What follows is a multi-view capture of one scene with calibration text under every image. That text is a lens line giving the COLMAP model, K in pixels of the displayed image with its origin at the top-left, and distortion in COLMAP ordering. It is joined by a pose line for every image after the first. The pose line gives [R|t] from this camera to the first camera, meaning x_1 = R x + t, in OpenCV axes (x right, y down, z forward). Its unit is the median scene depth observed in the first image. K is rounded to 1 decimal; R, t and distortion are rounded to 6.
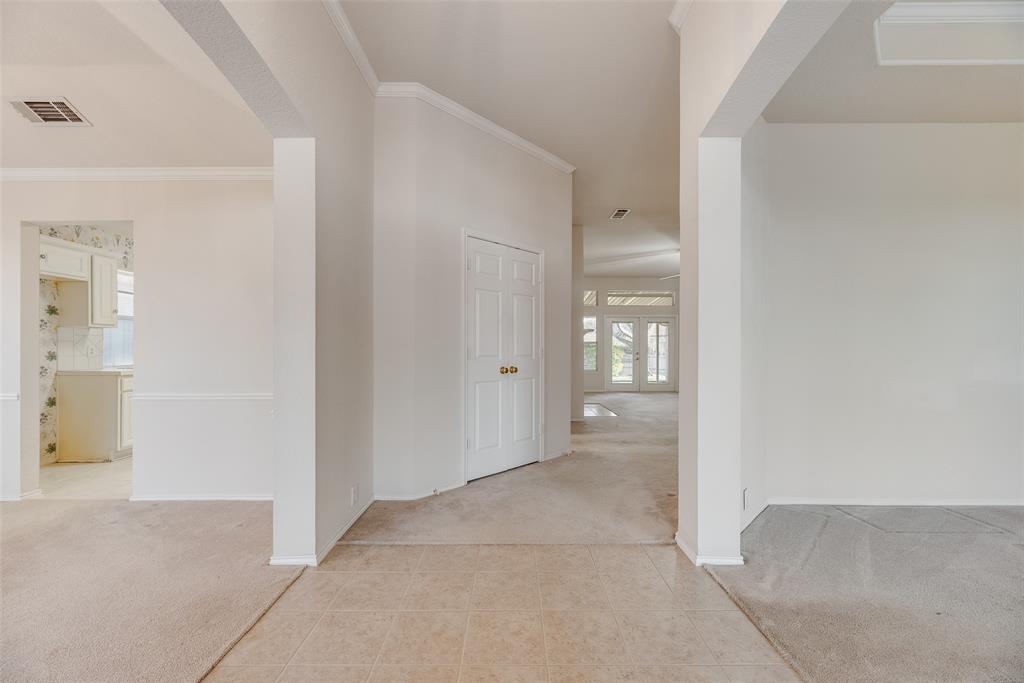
lens RADIAL K [[413.1, 0, 512.1], [0, 413.1, 345.7], [0, 0, 1]] dist [0.002824, -0.000103]
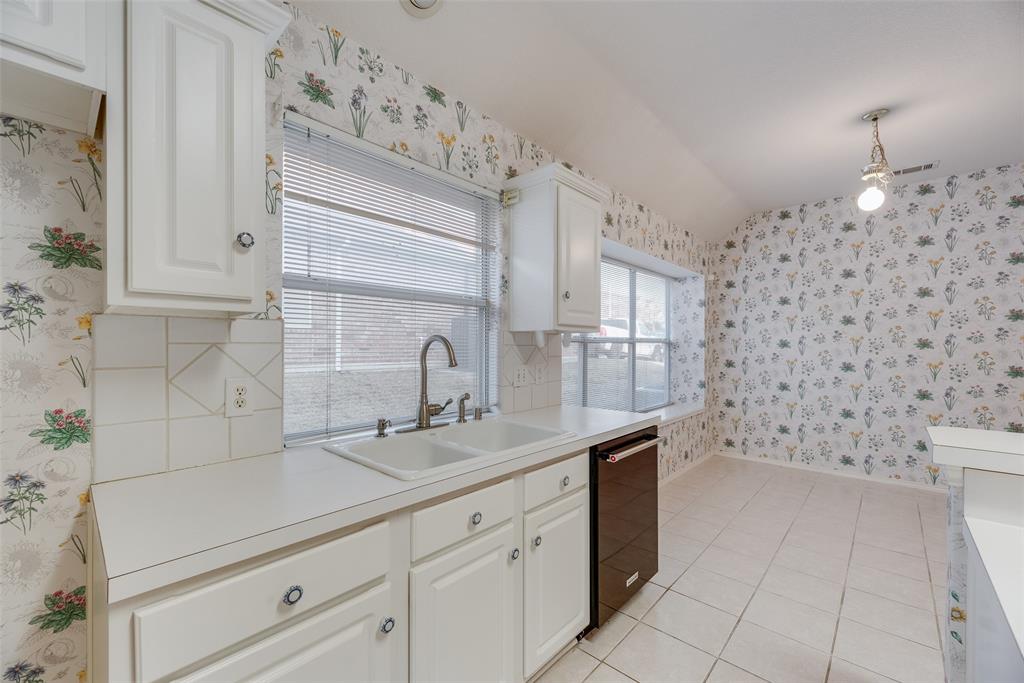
lens RADIAL K [[413.1, 0, 504.4], [0, 413.1, 347.7], [0, 0, 1]] dist [0.002824, -0.000103]
pose [[0.722168, 0.007987, -0.691671, -0.308777], [-0.001161, 0.999946, 0.010334, -0.011409], [0.691716, -0.006660, 0.722139, 0.417729]]
